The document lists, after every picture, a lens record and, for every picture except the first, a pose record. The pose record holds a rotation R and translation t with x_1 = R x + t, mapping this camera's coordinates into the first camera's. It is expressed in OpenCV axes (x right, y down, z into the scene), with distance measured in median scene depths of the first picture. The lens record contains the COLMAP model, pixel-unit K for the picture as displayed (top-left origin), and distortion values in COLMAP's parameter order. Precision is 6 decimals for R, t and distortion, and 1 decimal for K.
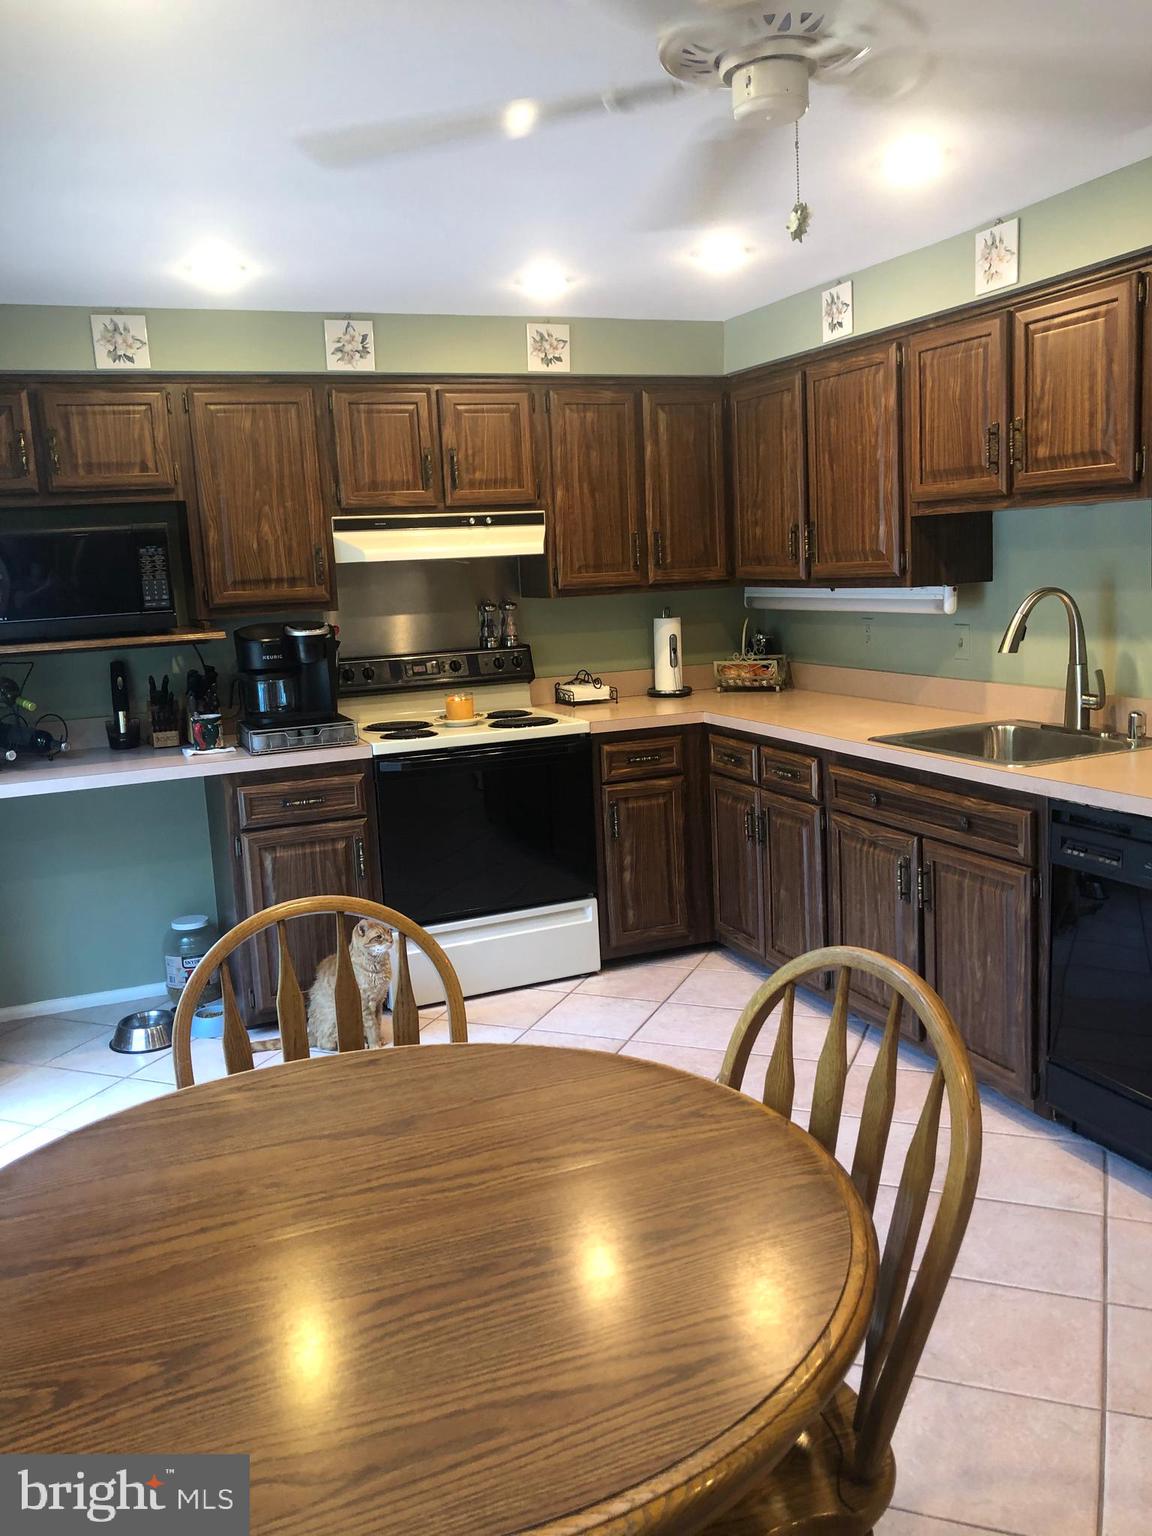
lens RADIAL K [[1260.3, 0, 580.4], [0, 1260.3, 770.2], [0, 0, 1]] dist [0.029693, -0.021956]
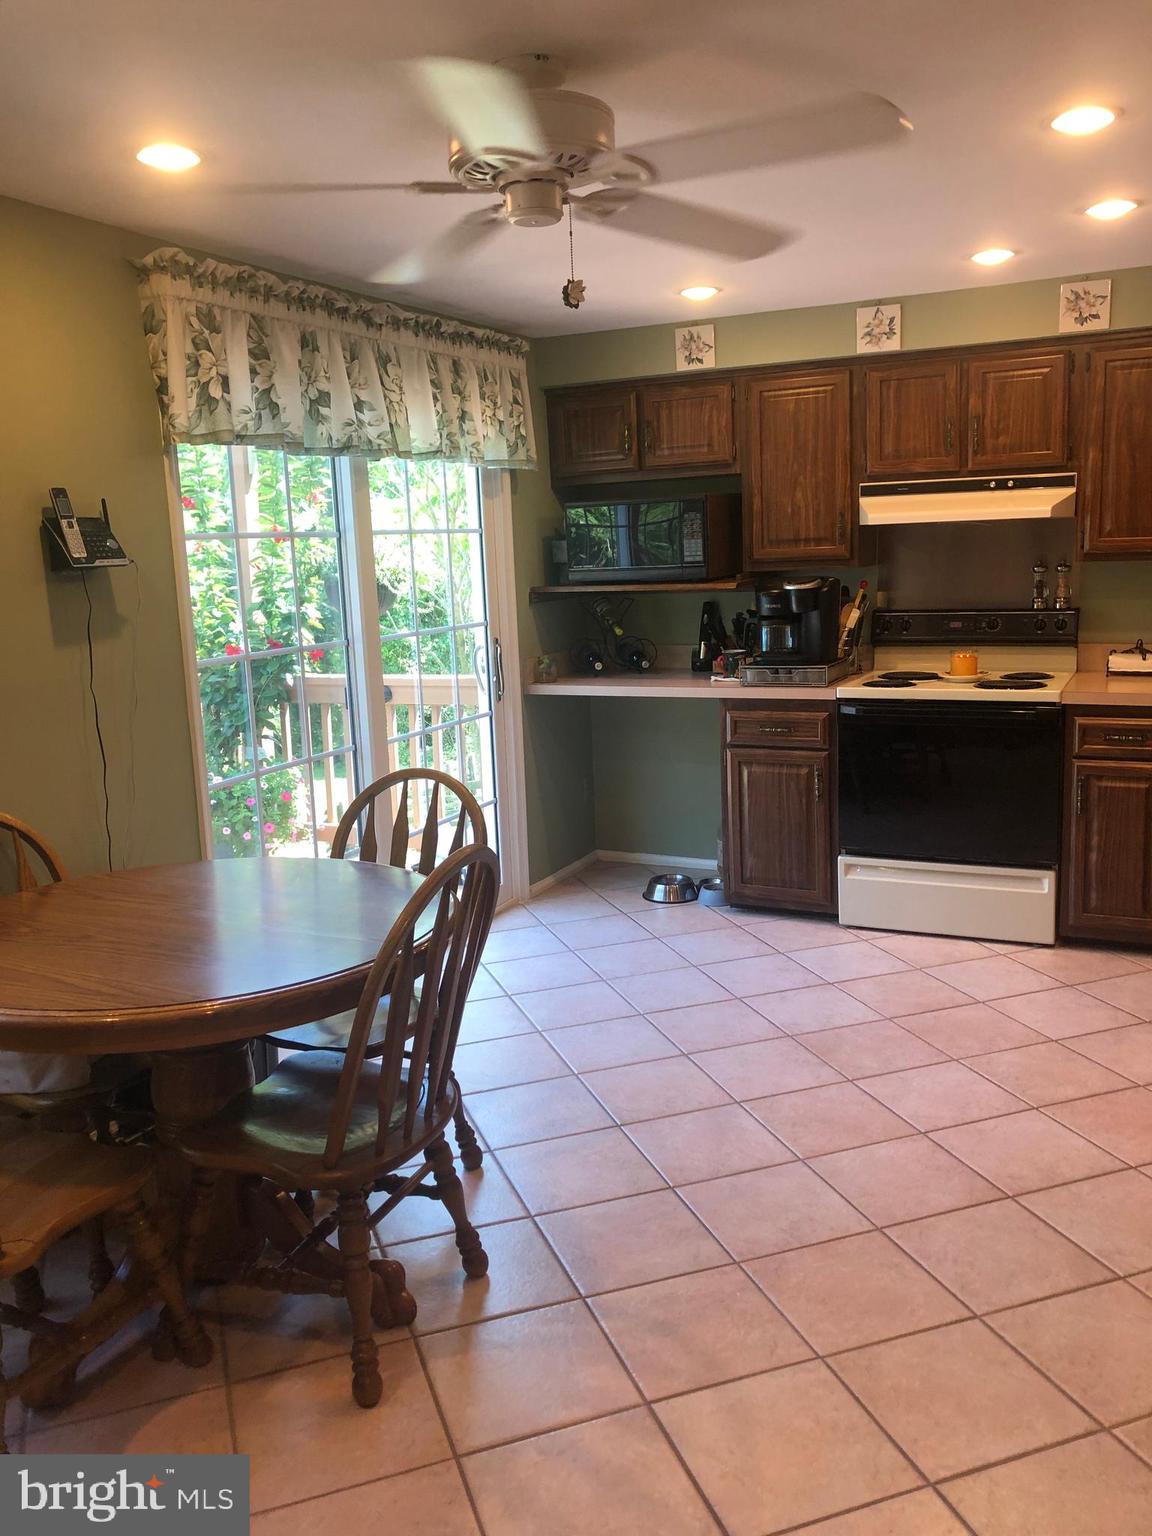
lens RADIAL K [[1260.3, 0, 583.0], [0, 1260.3, 768.0], [0, 0, 1]] dist [0.029693, -0.021956]
pose [[0.675408, 0.158041, -0.720310, 0.487521], [-0.120566, 0.987288, 0.103568, -0.037848], [0.727522, 0.016894, 0.685877, 0.054833]]
